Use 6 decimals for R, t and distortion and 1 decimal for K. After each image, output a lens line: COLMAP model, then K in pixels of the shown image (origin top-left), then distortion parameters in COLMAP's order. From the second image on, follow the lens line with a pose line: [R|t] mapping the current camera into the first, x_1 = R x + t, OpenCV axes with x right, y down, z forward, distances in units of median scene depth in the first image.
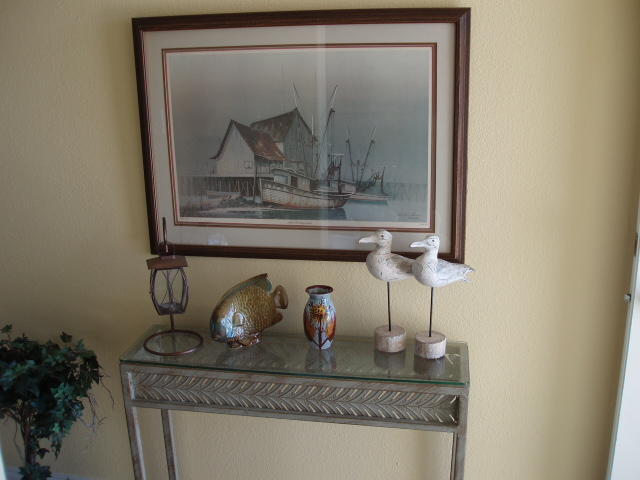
lens RADIAL K [[722.6, 0, 319.2], [0, 722.6, 236.9], [0, 0, 1]] dist [-0.163550, 0.034293]
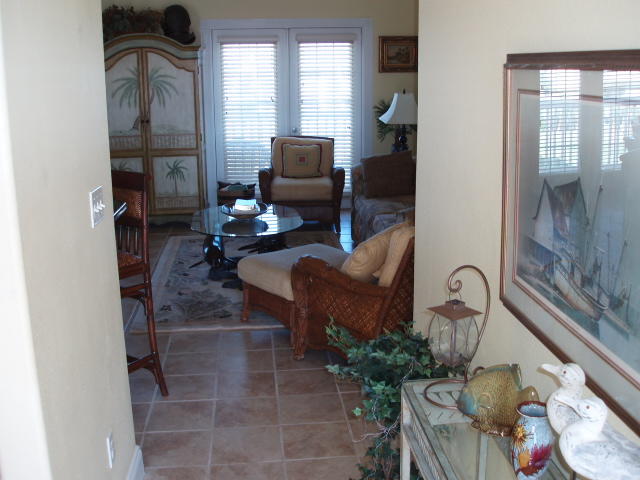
lens RADIAL K [[722.6, 0, 319.2], [0, 722.6, 236.9], [0, 0, 1]] dist [-0.163550, 0.034293]
pose [[0.276074, 0.242665, -0.929998, 0.591627], [-0.253796, 0.951665, 0.172978, -0.173796], [0.927023, 0.188275, 0.324317, 0.495579]]
